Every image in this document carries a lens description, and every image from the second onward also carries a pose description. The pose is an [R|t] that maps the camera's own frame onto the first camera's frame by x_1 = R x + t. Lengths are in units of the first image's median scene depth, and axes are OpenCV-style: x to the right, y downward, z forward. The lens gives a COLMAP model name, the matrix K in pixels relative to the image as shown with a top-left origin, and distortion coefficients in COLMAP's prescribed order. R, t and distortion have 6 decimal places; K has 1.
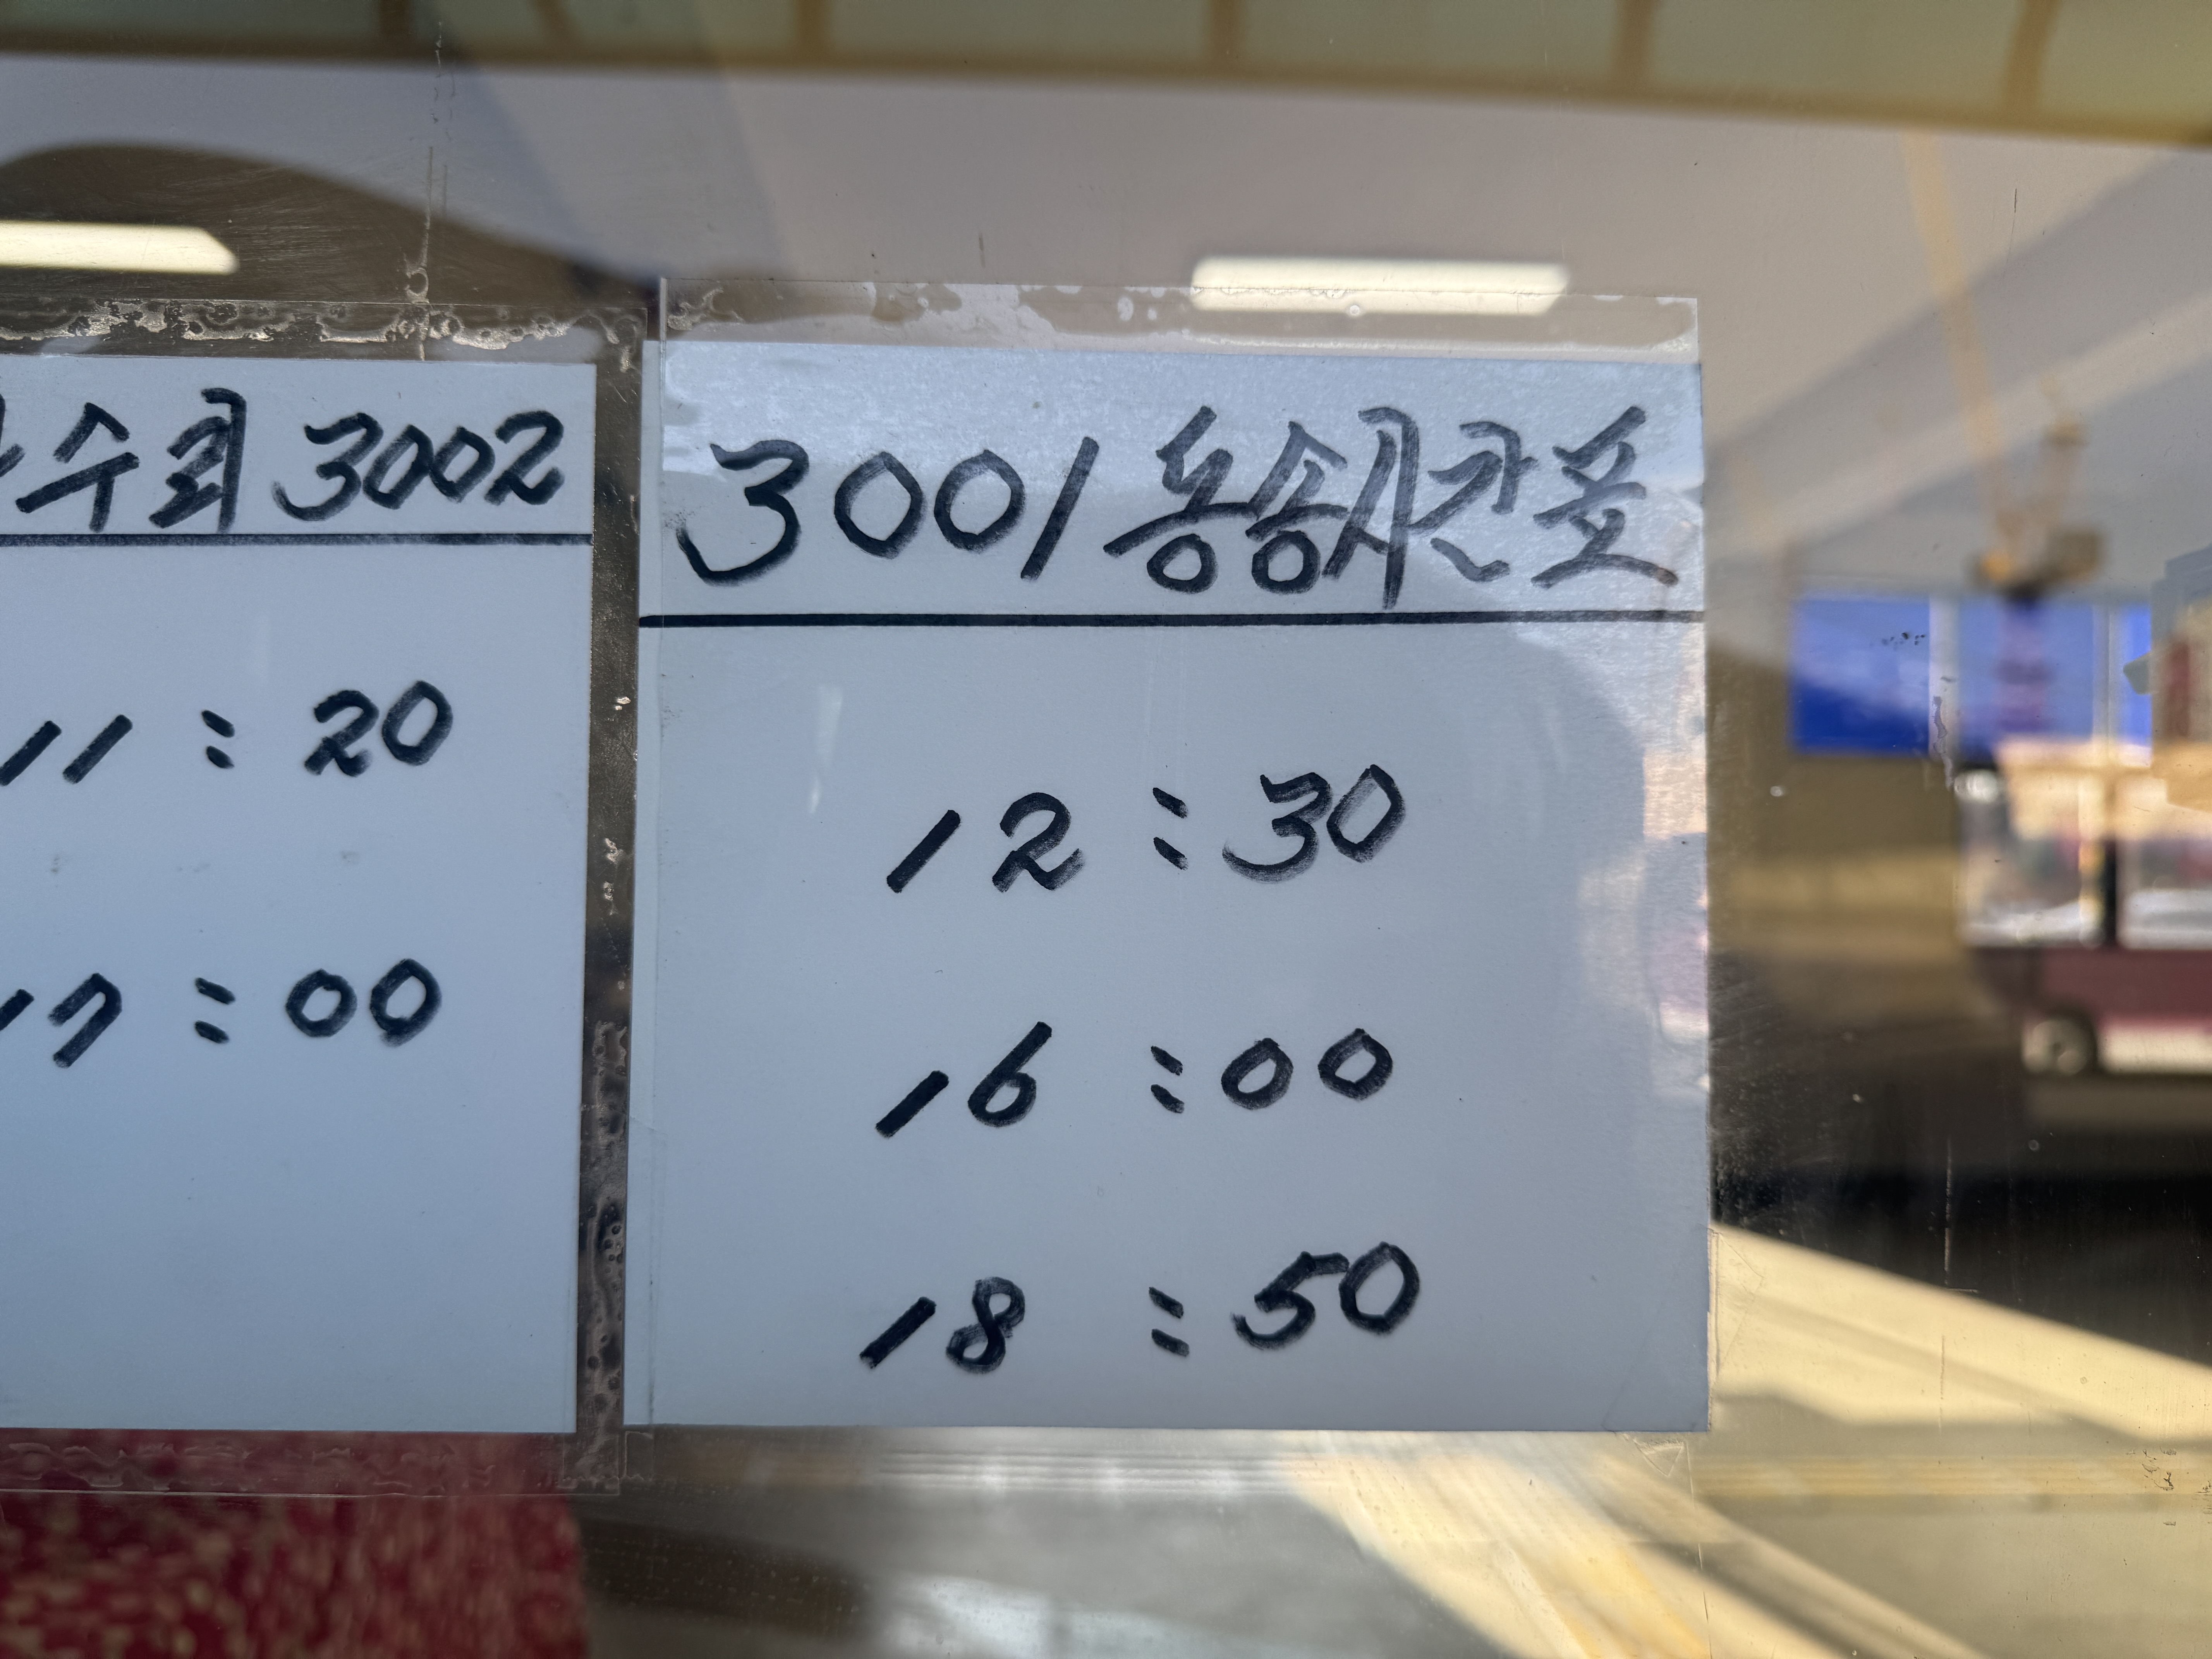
lens RADIAL K [[1559.0, 0, 1052.7], [0, 1559.0, 882.9], [0, 0, 1]] dist [0.025620, -0.049815]
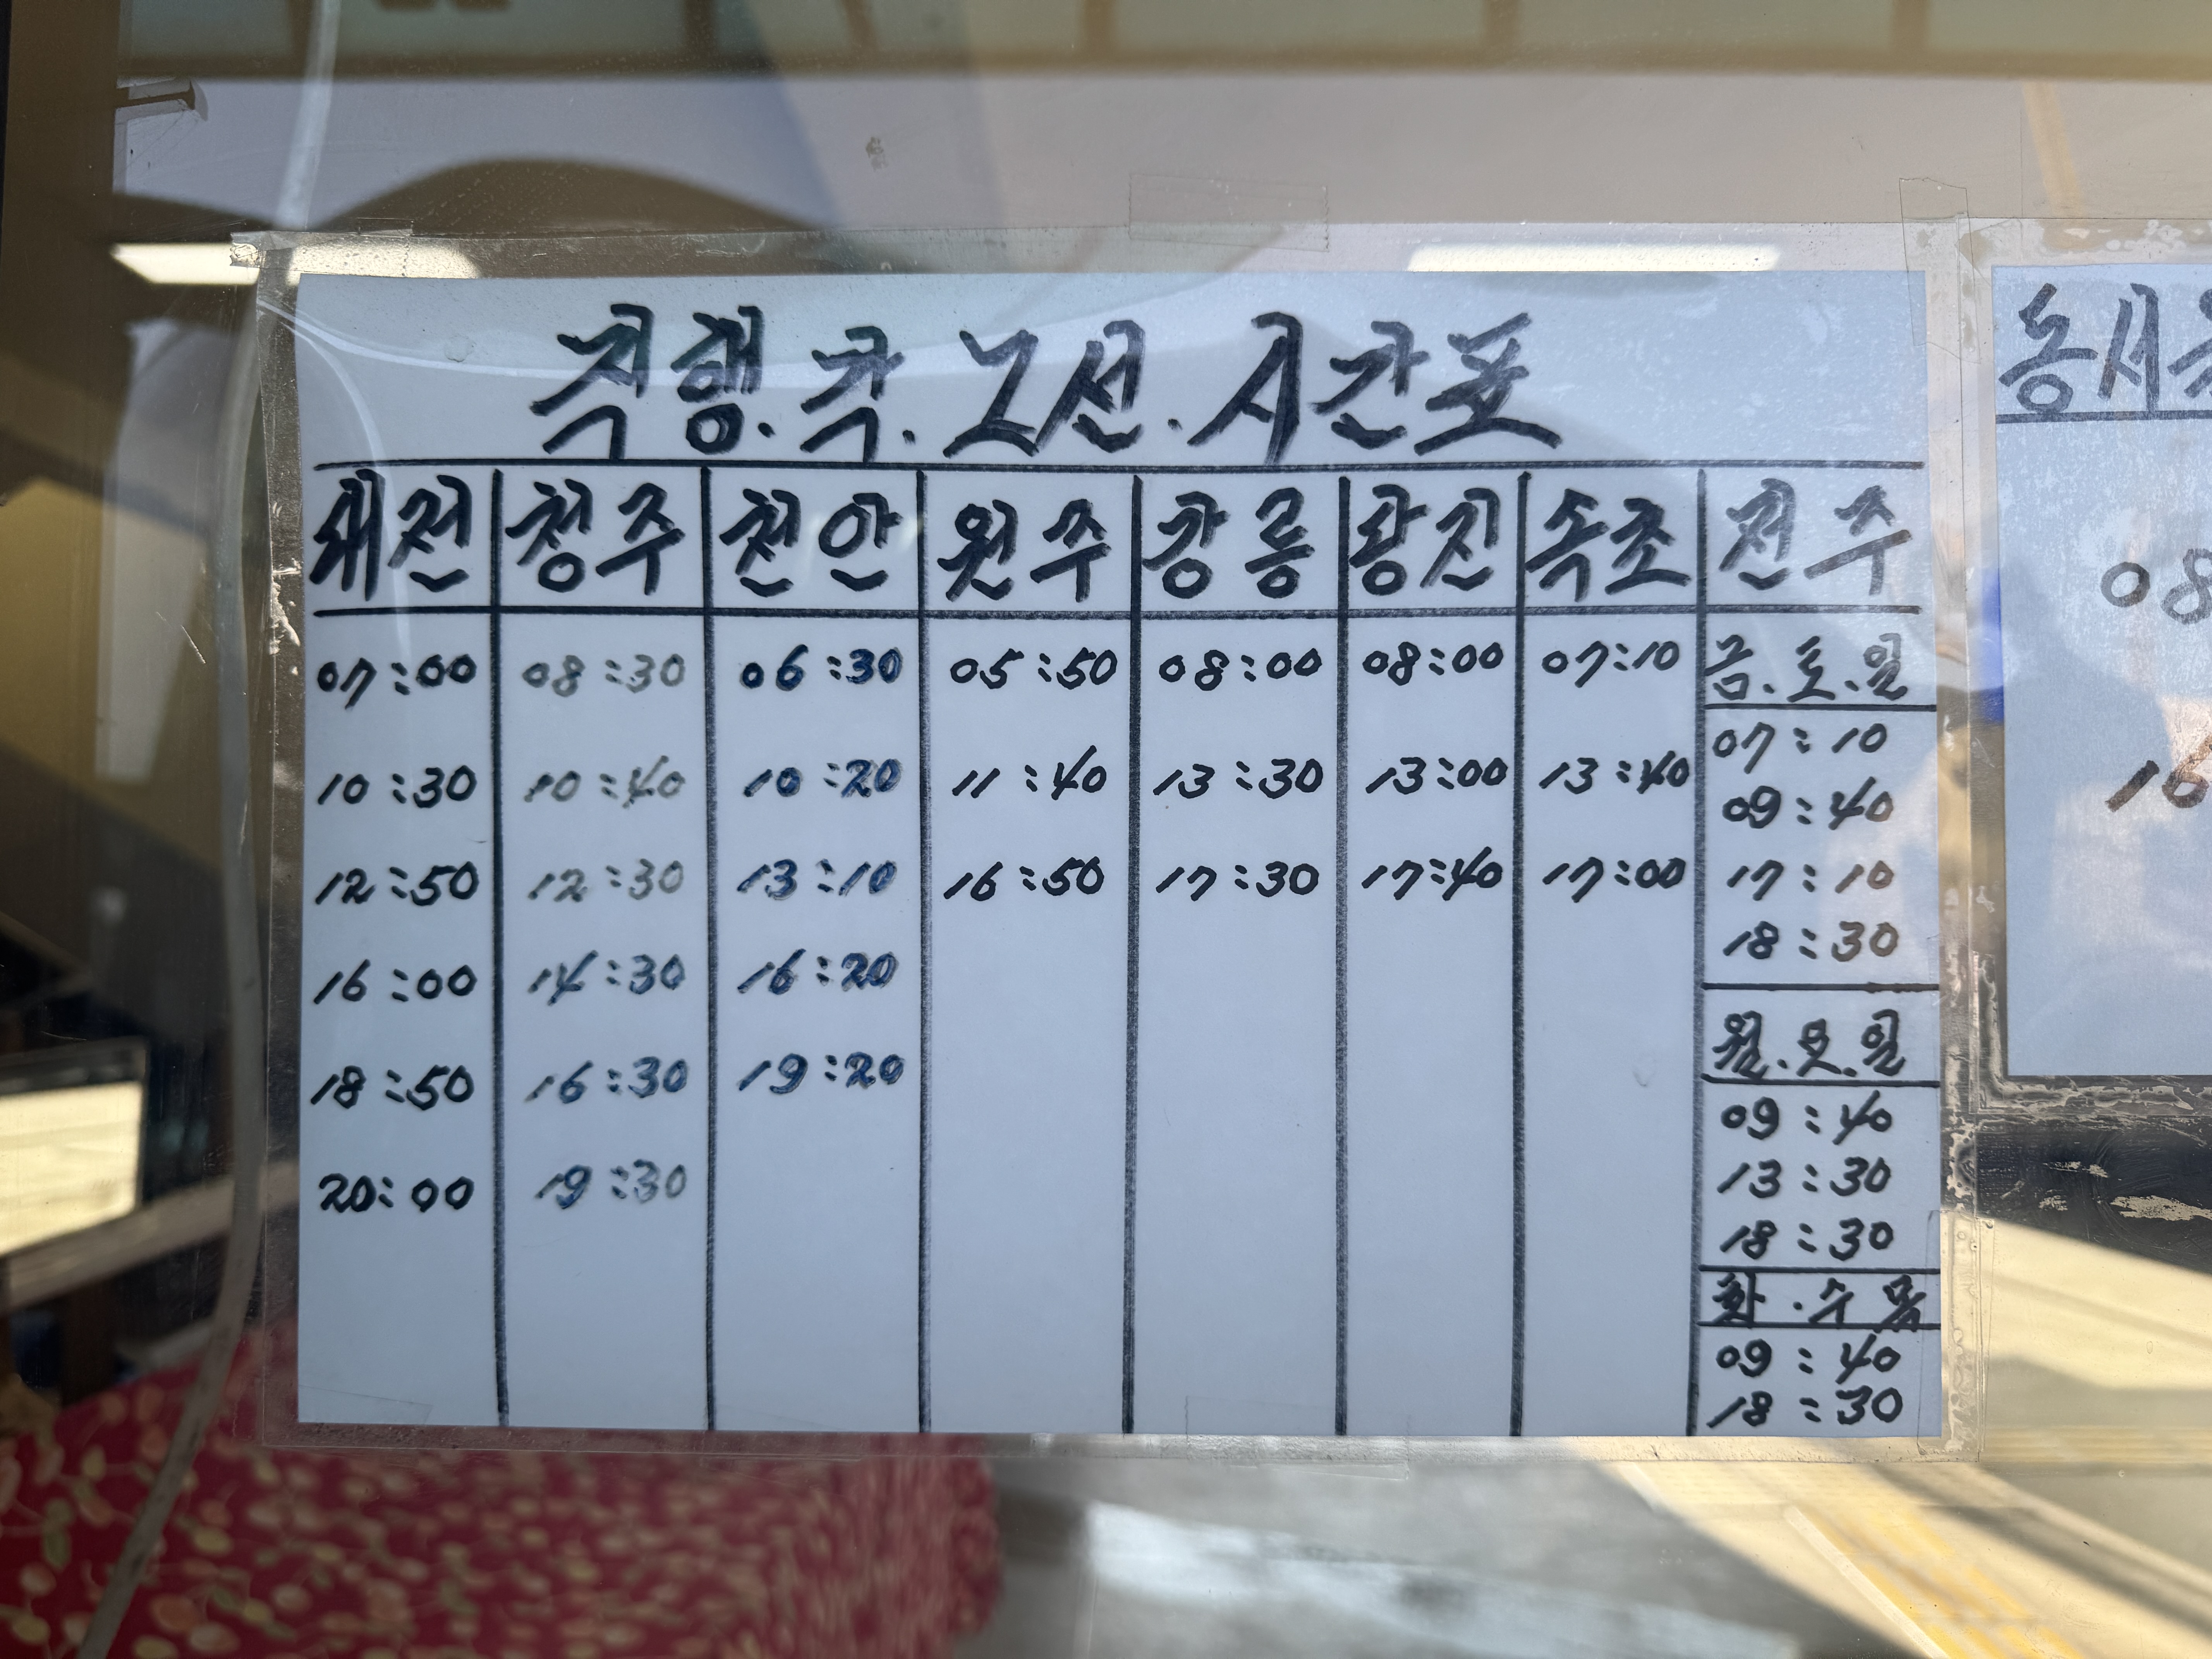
lens RADIAL K [[1559.0, 0, 1009.6], [0, 1559.0, 899.6], [0, 0, 1]] dist [0.025620, -0.049815]
pose [[0.999084, -0.008977, -0.041848, -2.097339], [0.009382, 0.999911, 0.009493, 0.179892], [0.041759, -0.009877, 0.999079, -0.387944]]
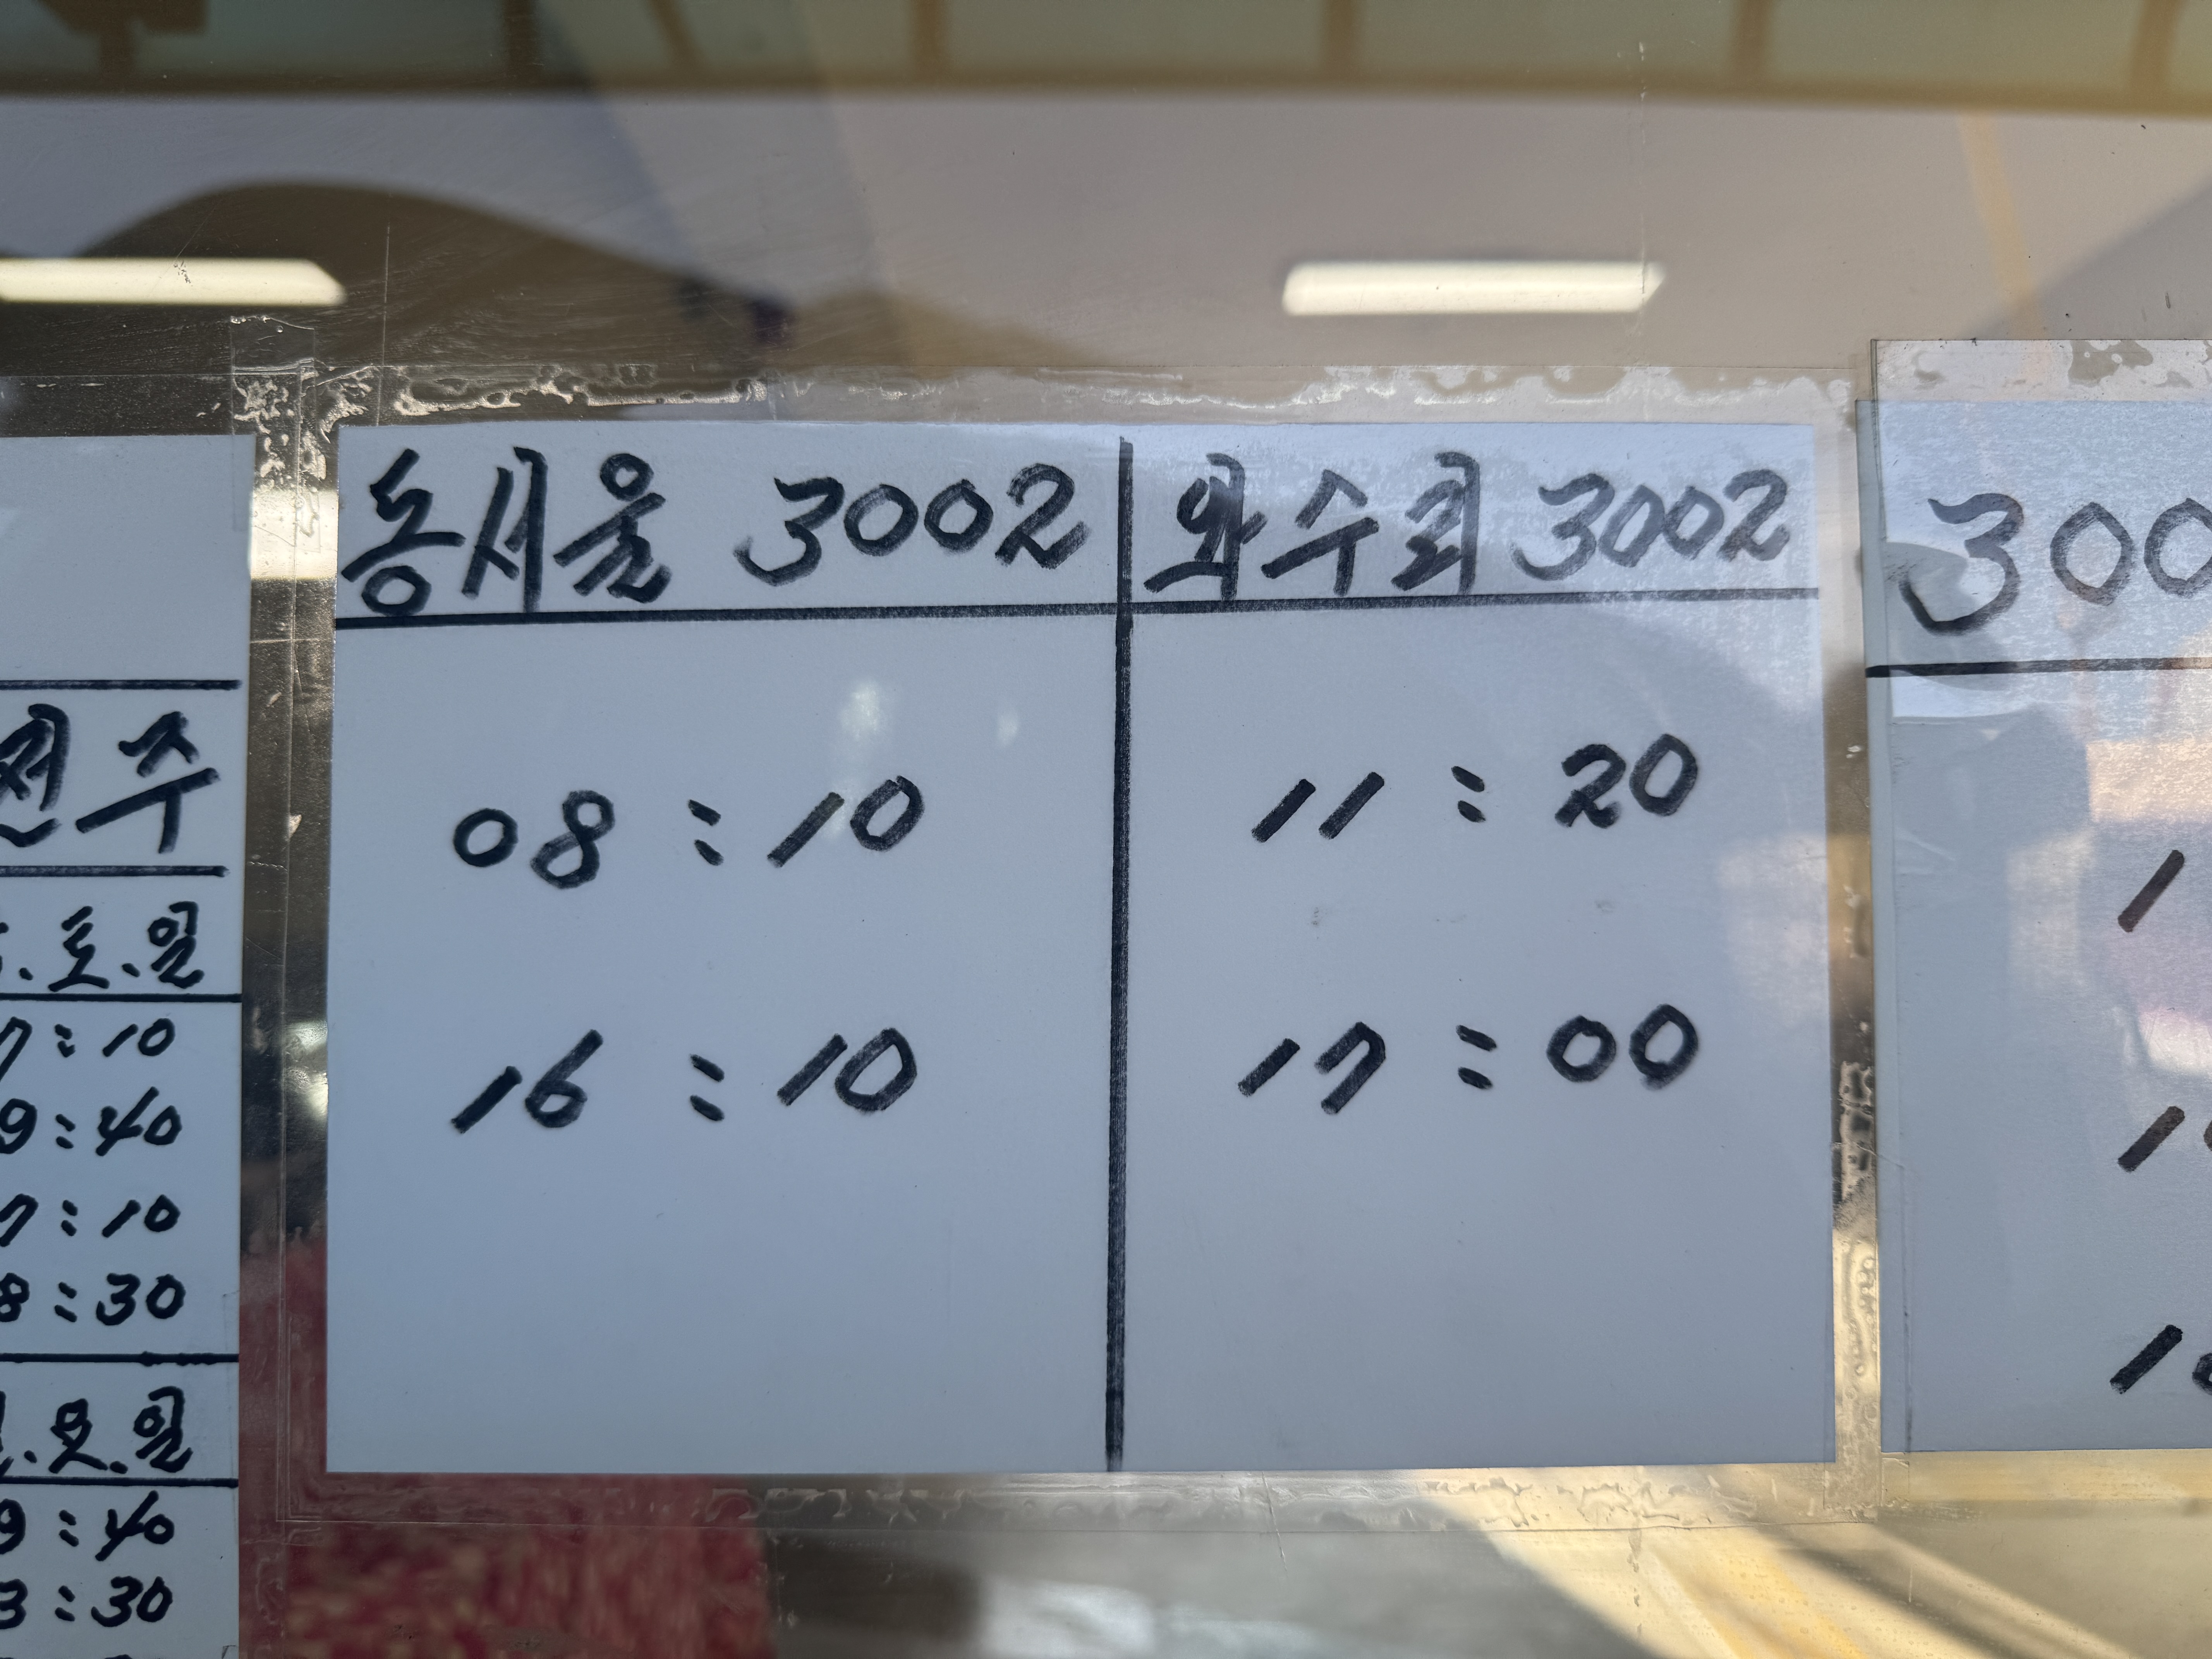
lens RADIAL K [[1559.0, 0, 1043.1], [0, 1559.0, 899.9], [0, 0, 1]] dist [0.025620, -0.049815]
pose [[0.999528, -0.014660, -0.026992, -0.769316], [0.014786, 0.999881, 0.004465, -0.029931], [0.026924, -0.004862, 0.999626, -0.040227]]
